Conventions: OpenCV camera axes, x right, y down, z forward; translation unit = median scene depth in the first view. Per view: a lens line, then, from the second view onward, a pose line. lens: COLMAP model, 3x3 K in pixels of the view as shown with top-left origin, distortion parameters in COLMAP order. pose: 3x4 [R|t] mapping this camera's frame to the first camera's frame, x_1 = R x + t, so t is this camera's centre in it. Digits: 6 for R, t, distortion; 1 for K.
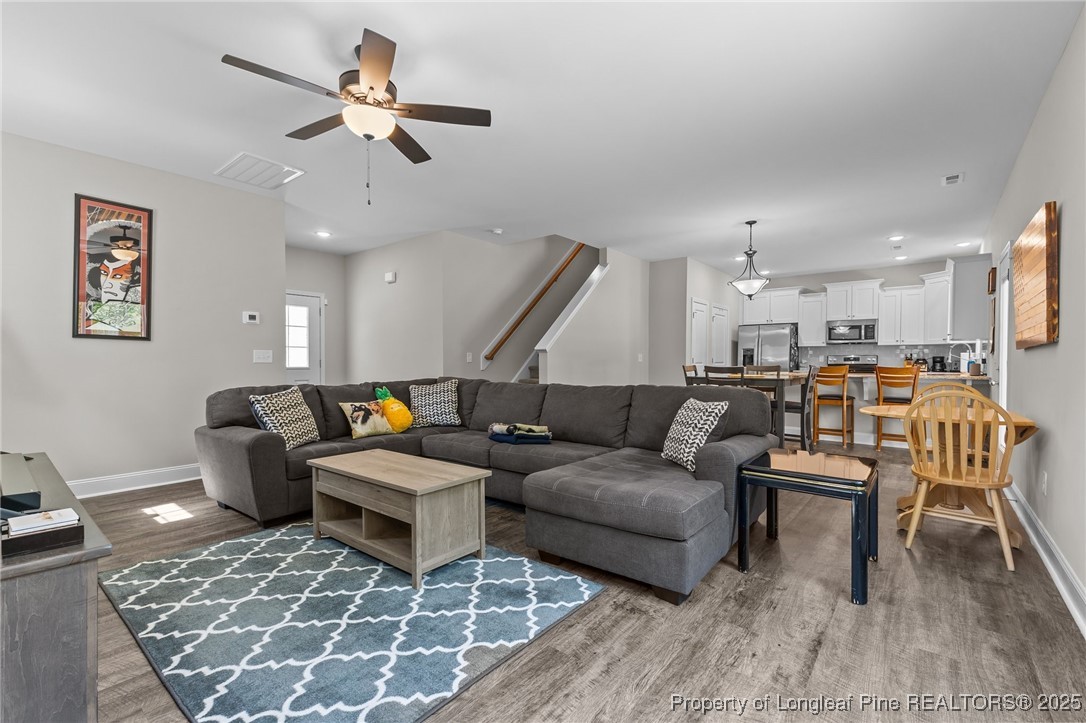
lens RADIAL K [[472.8, 0, 543.3], [0, 472.8, 362.0], [0, 0, 1]] dist [0.007966, -0.000233]
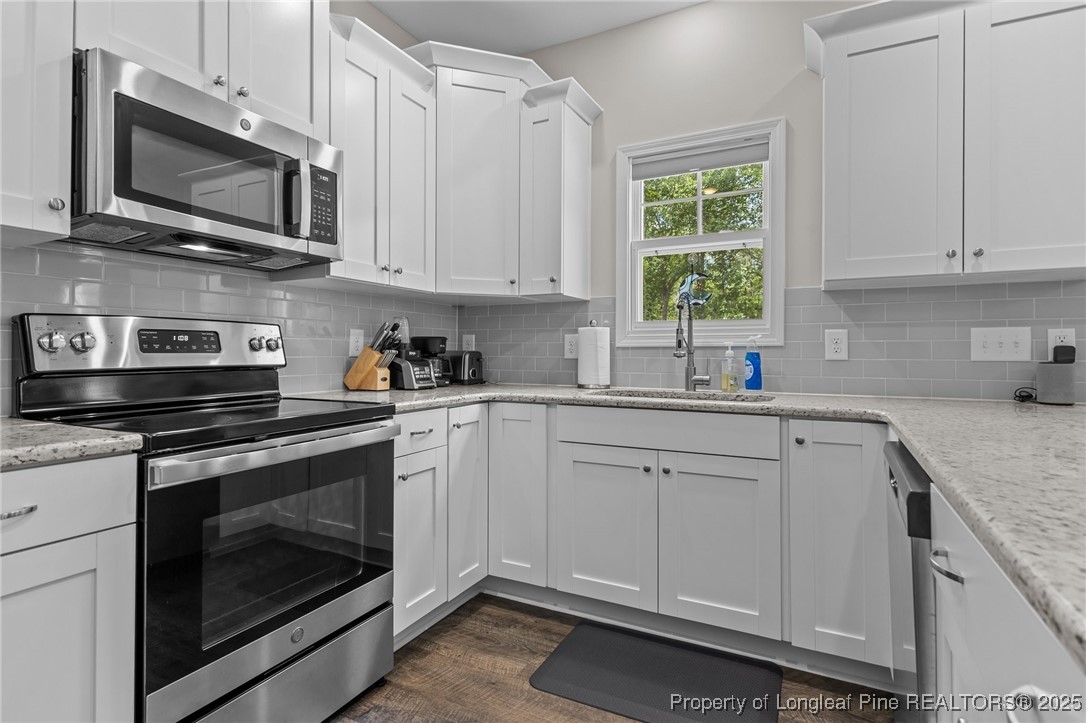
lens RADIAL K [[555.0, 0, 543.9], [0, 555.0, 344.9], [0, 0, 1]] dist [0.017571, -0.000846]
pose [[-0.209410, 0.007143, 0.977802, 0.916023], [0.001078, 0.999974, -0.007075, -0.009099], [-0.977827, -0.000428, -0.209412, 1.975558]]
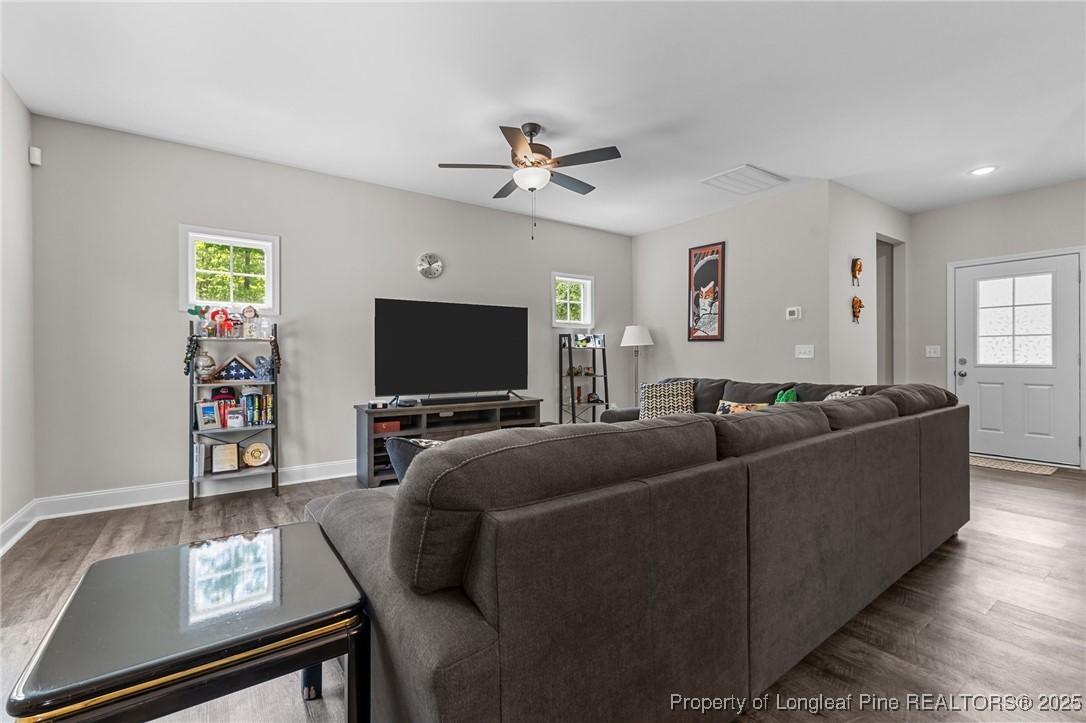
lens RADIAL K [[472.8, 0, 543.1], [0, 472.8, 357.7], [0, 0, 1]] dist [0.007966, -0.000233]
pose [[-0.265948, 0.002652, -0.963984, 0.582139], [0.000866, 0.999996, 0.002513, -0.002852], [0.963987, -0.000167, -0.265949, 0.884779]]
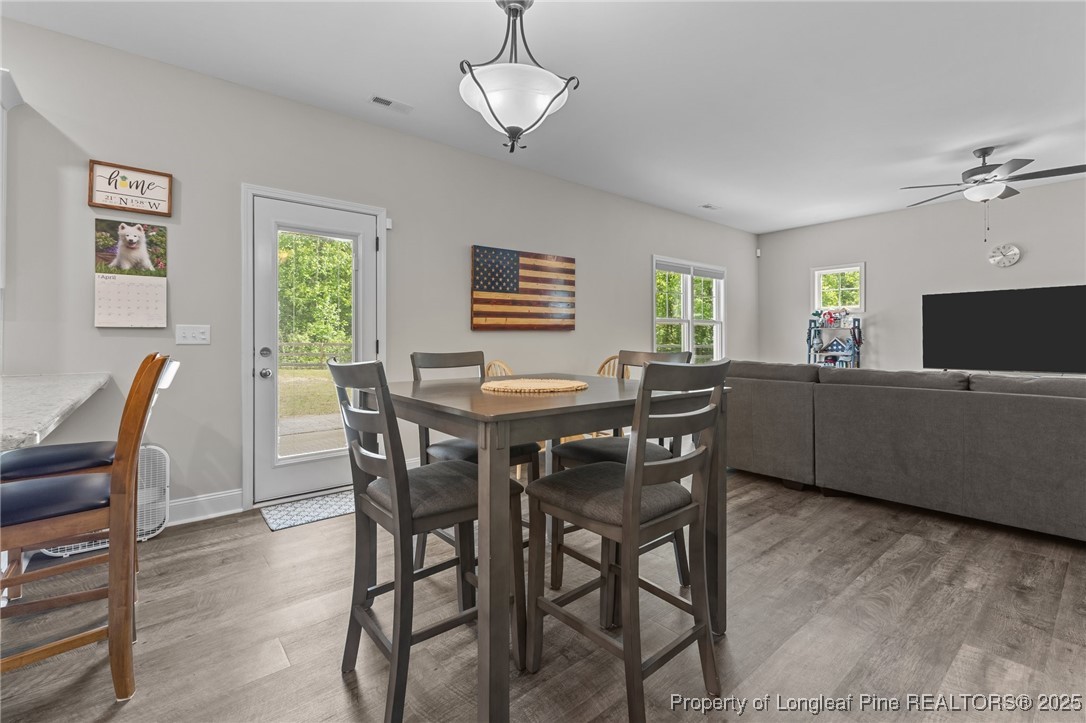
lens RADIAL K [[472.8, 0, 538.7], [0, 472.8, 343.6], [0, 0, 1]] dist [0.007966, -0.000233]
pose [[-0.981462, 0.001910, 0.191646, 0.524063], [0.003659, 0.999955, 0.008777, -0.003599], [-0.191621, 0.009315, -0.981425, 1.861762]]
